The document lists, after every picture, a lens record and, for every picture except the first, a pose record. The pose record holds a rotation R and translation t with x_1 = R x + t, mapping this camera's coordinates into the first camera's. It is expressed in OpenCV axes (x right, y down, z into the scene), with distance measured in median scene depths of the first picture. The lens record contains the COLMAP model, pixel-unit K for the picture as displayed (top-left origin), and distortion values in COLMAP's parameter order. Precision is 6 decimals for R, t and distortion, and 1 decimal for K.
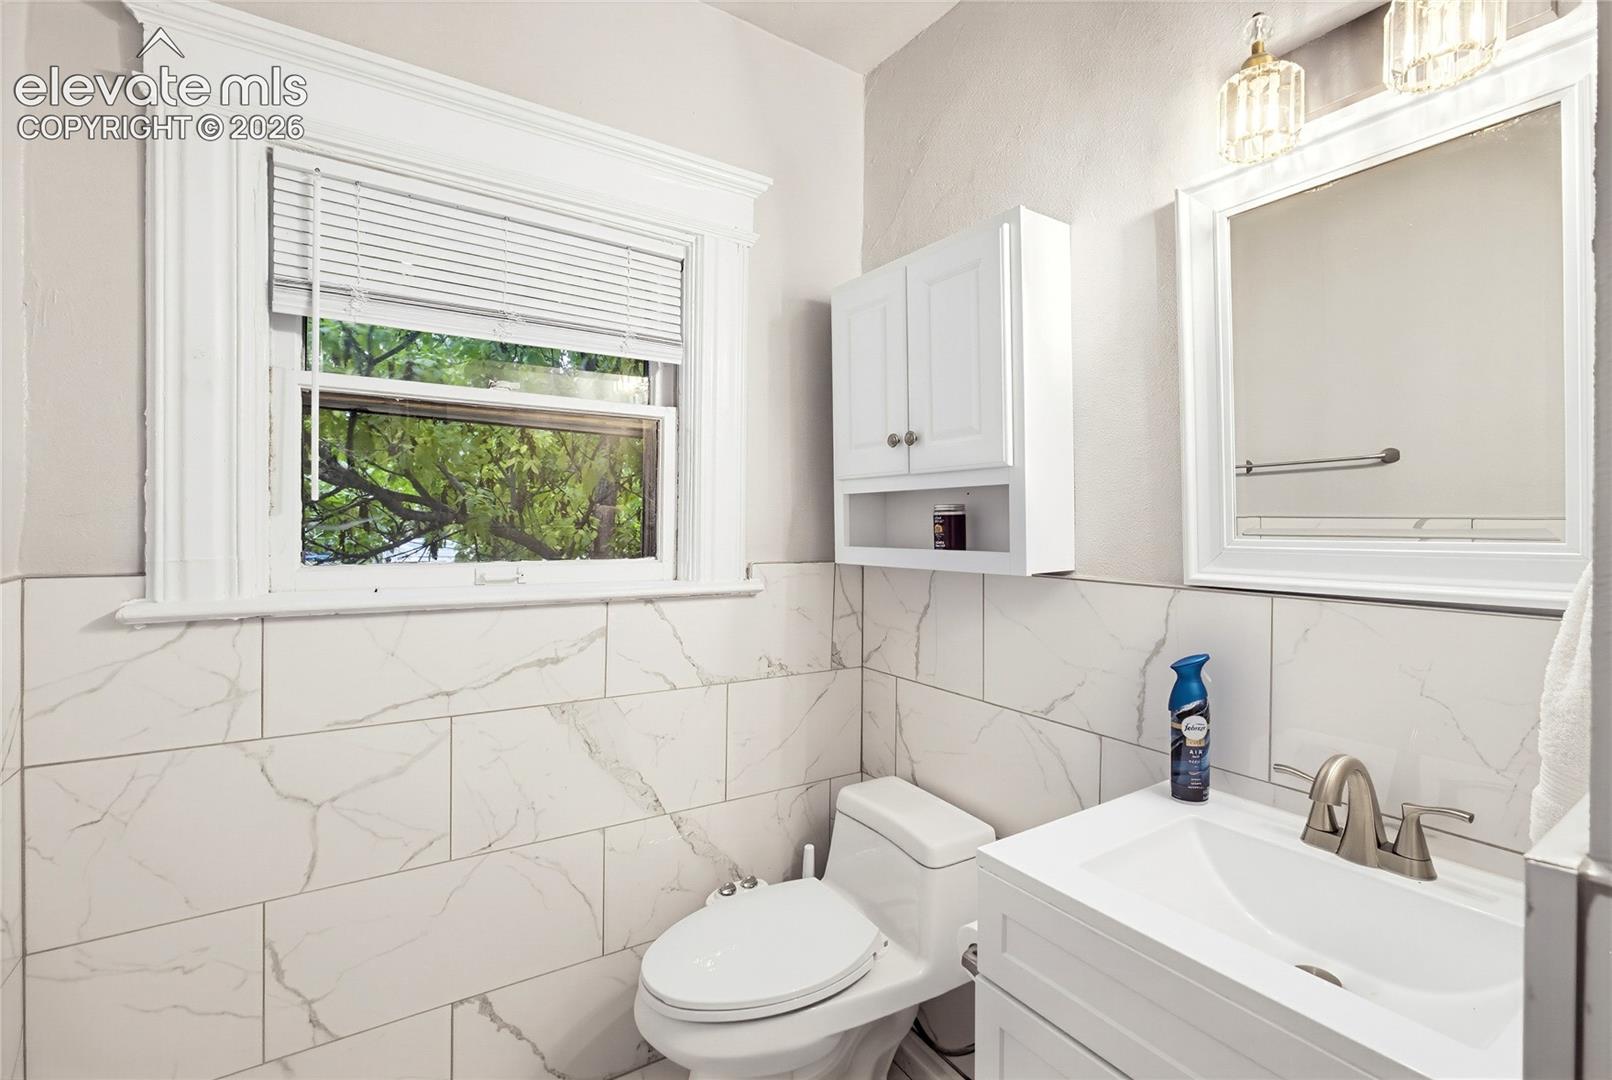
lens RADIAL K [[694.7, 0, 809.1], [0, 694.7, 526.4], [0, 0, 1]] dist [-0.003791, 0.000836]
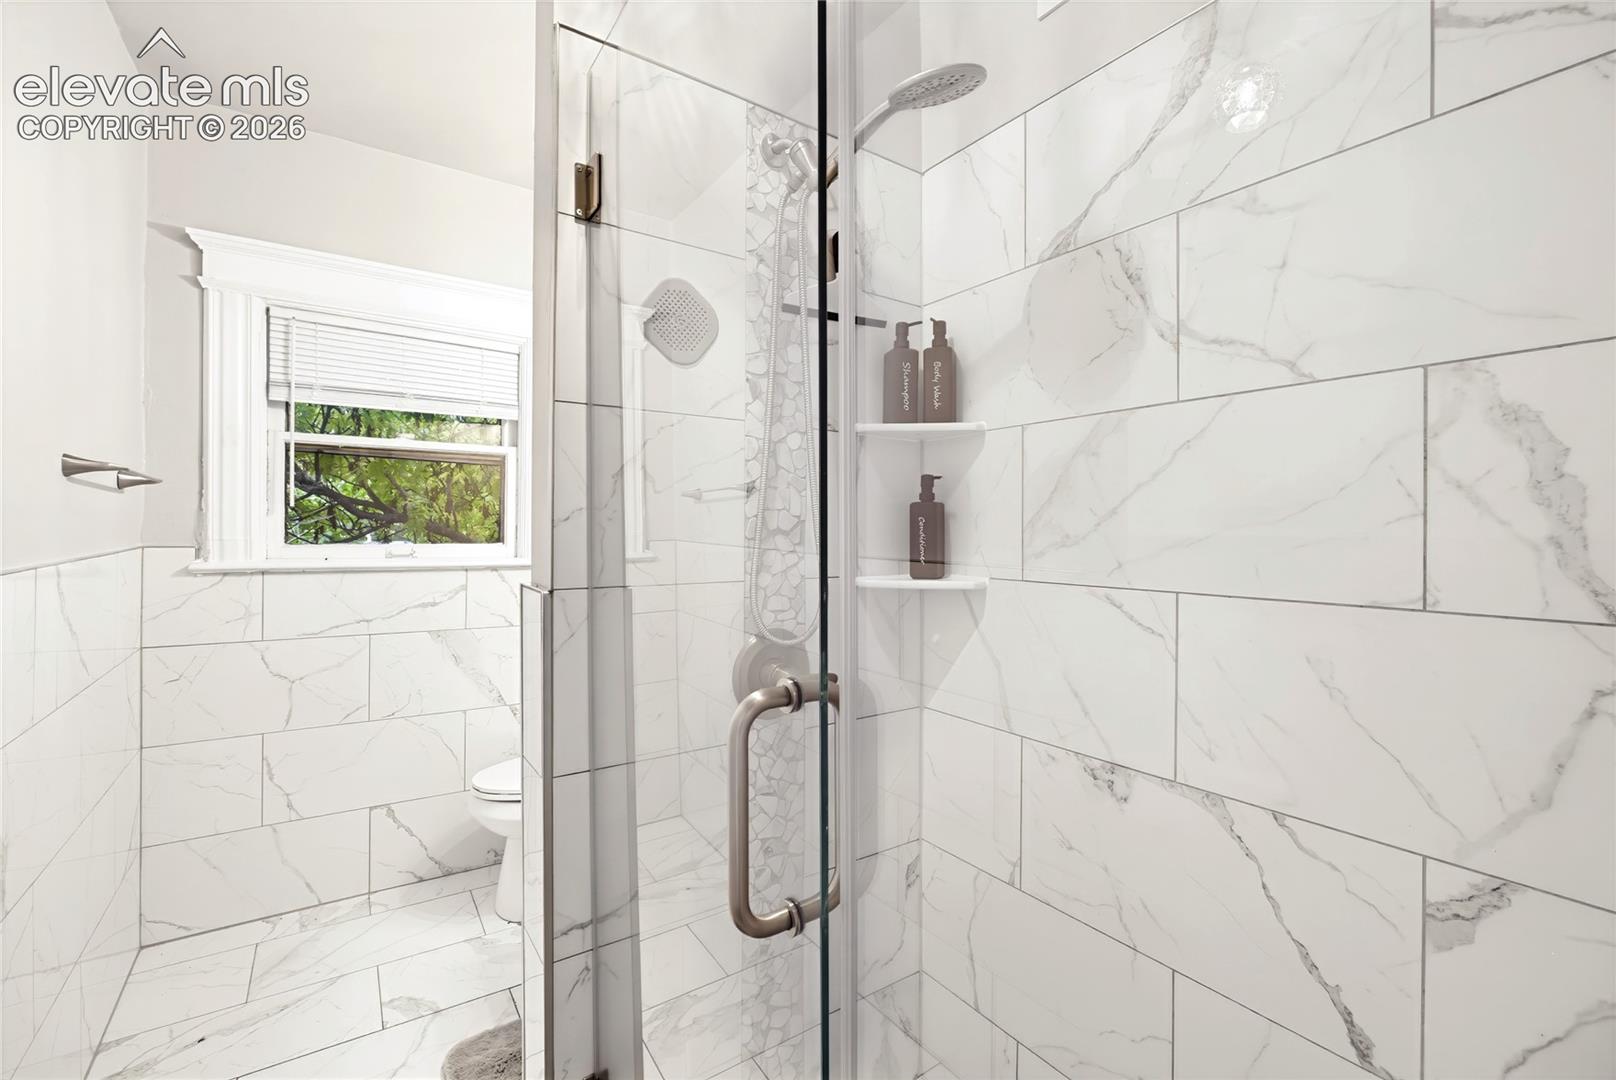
lens RADIAL K [[800.0, 0, 808.3], [0, 800.0, 533.4], [0, 0, 1]] dist [0.001481, -0.001873]
pose [[0.998500, 0.003736, -0.054629, 0.665154], [-0.003755, 0.999993, -0.000236, 0.024997], [0.054628, 0.000441, 0.998507, -0.899102]]
